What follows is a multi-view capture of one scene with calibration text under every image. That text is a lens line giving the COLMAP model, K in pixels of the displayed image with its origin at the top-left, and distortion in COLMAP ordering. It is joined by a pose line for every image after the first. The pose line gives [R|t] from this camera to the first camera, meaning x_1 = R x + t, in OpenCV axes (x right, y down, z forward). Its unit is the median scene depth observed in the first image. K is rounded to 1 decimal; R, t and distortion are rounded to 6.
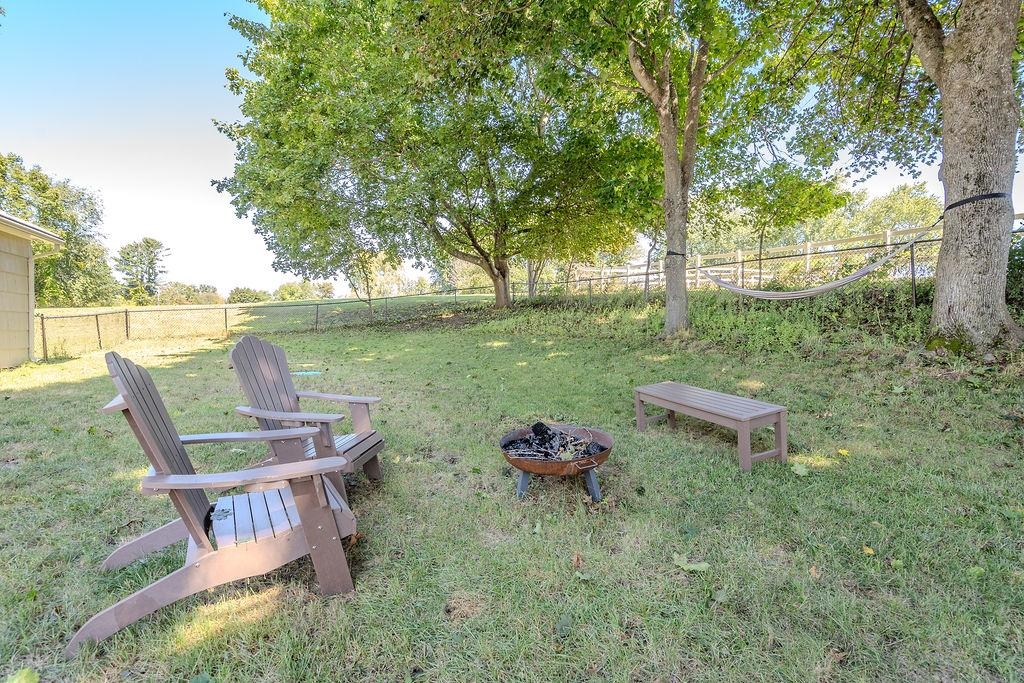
lens RADIAL K [[476.5, 0, 518.7], [0, 476.5, 339.2], [0, 0, 1]] dist [-0.002711, 0.000537]
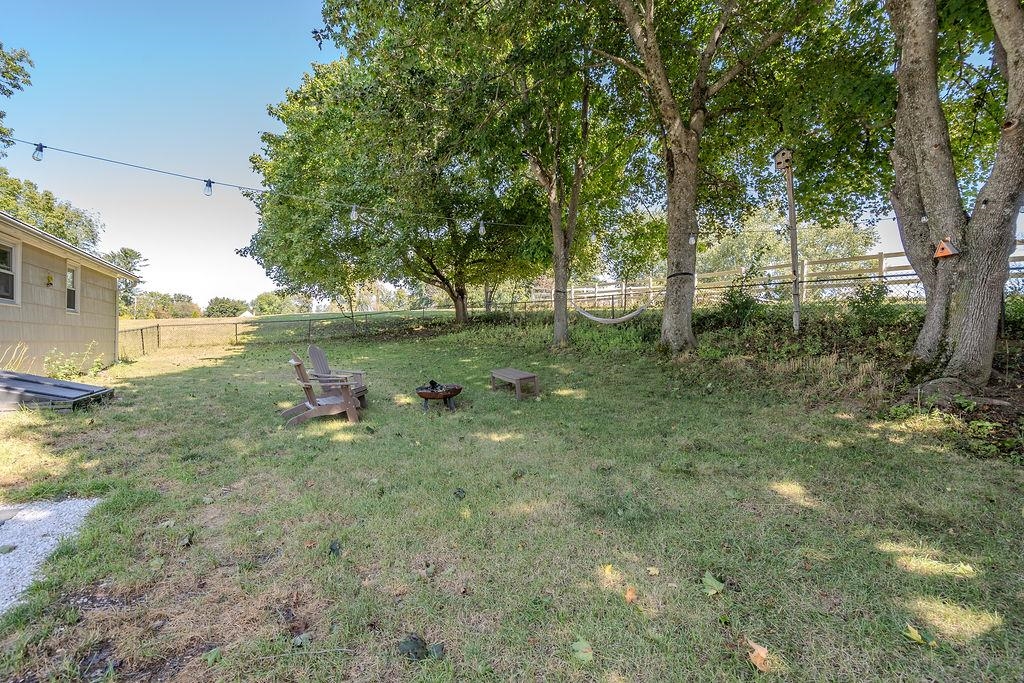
lens RADIAL K [[476.5, 0, 518.7], [0, 476.5, 339.2], [0, 0, 1]] dist [-0.002711, 0.000537]
pose [[0.999107, 0.001433, 0.042238, 0.063005], [-0.000559, 0.999785, -0.020707, 0.002292], [-0.042258, 0.020665, 0.998893, -0.244760]]
